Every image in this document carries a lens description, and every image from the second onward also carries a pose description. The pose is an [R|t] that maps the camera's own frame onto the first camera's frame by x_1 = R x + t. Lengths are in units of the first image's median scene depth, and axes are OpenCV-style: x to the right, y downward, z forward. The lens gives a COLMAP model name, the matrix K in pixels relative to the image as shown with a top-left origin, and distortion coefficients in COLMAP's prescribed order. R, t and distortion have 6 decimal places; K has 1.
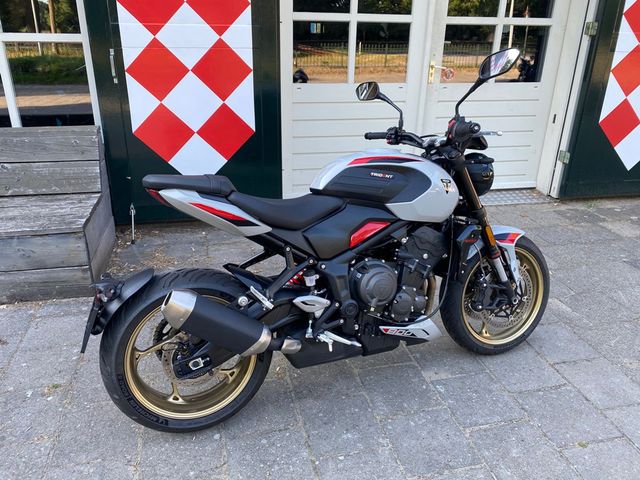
lens RADIAL K [[492.3, 0, 310.3], [0, 492.3, 232.8], [0, 0, 1]] dist [0.052850, -0.092583]
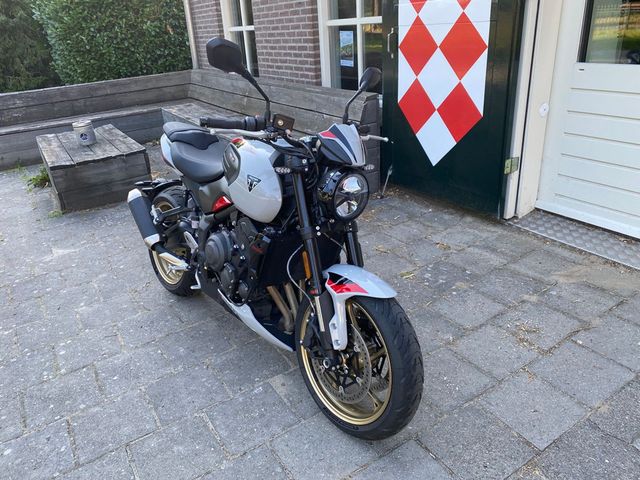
lens RADIAL K [[492.3, 0, 310.3], [0, 492.3, 232.8], [0, 0, 1]] dist [0.052850, -0.092583]
pose [[0.311080, 0.340570, -0.887266, 1.166671], [-0.278746, 0.925225, 0.257410, -0.277340], [0.908587, 0.167247, 0.382751, 0.741391]]
